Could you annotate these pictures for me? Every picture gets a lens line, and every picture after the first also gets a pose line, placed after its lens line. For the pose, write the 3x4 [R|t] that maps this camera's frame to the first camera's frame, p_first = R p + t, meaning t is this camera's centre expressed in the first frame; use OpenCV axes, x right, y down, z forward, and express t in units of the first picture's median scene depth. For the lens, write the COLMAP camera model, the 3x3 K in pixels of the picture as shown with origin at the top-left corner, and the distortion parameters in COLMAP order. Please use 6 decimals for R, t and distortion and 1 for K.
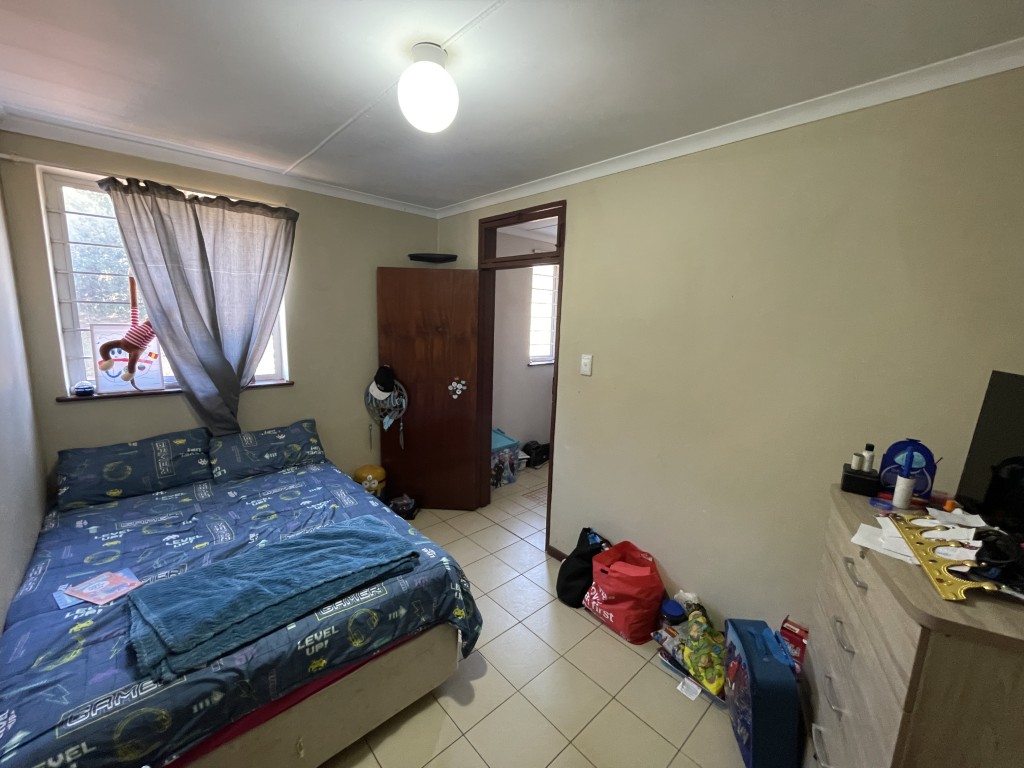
lens RADIAL K [[414.4, 0, 513.0], [0, 414.4, 381.2], [0, 0, 1]] dist [-0.002951, -0.000344]
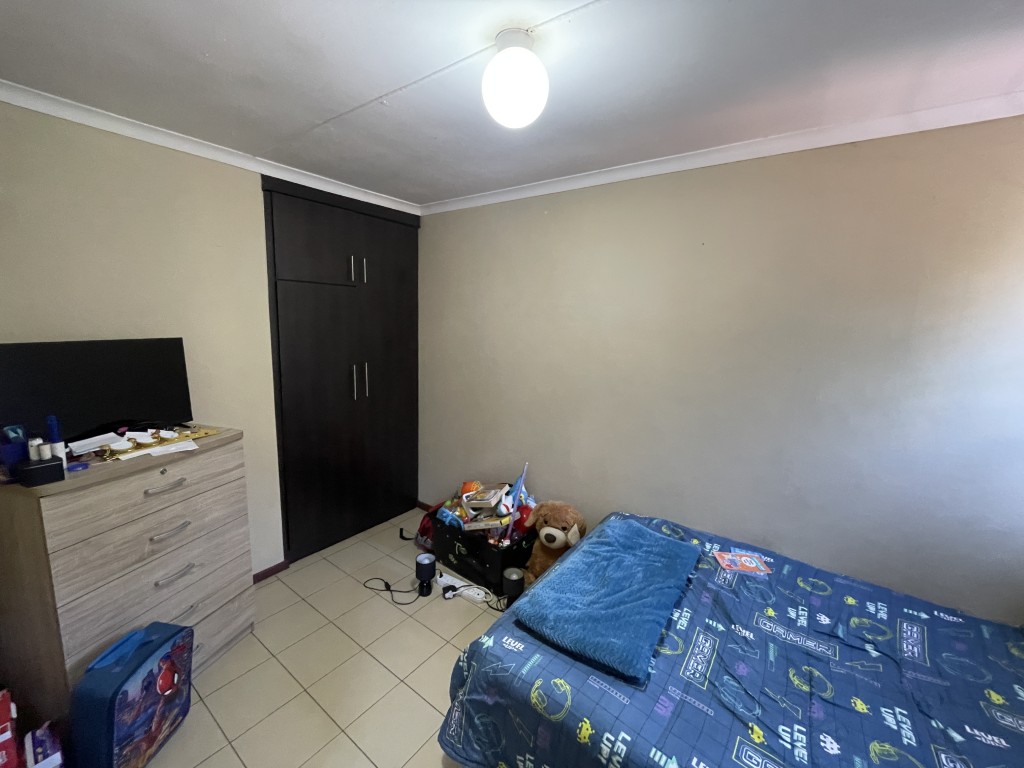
lens RADIAL K [[414.4, 0, 510.4], [0, 414.4, 382.9], [0, 0, 1]] dist [-0.002951, -0.000344]
pose [[-0.976344, -0.028360, -0.214357, -0.021050], [-0.095577, 0.945857, 0.310194, -0.272497], [0.193954, 0.323344, -0.926192, 1.511774]]
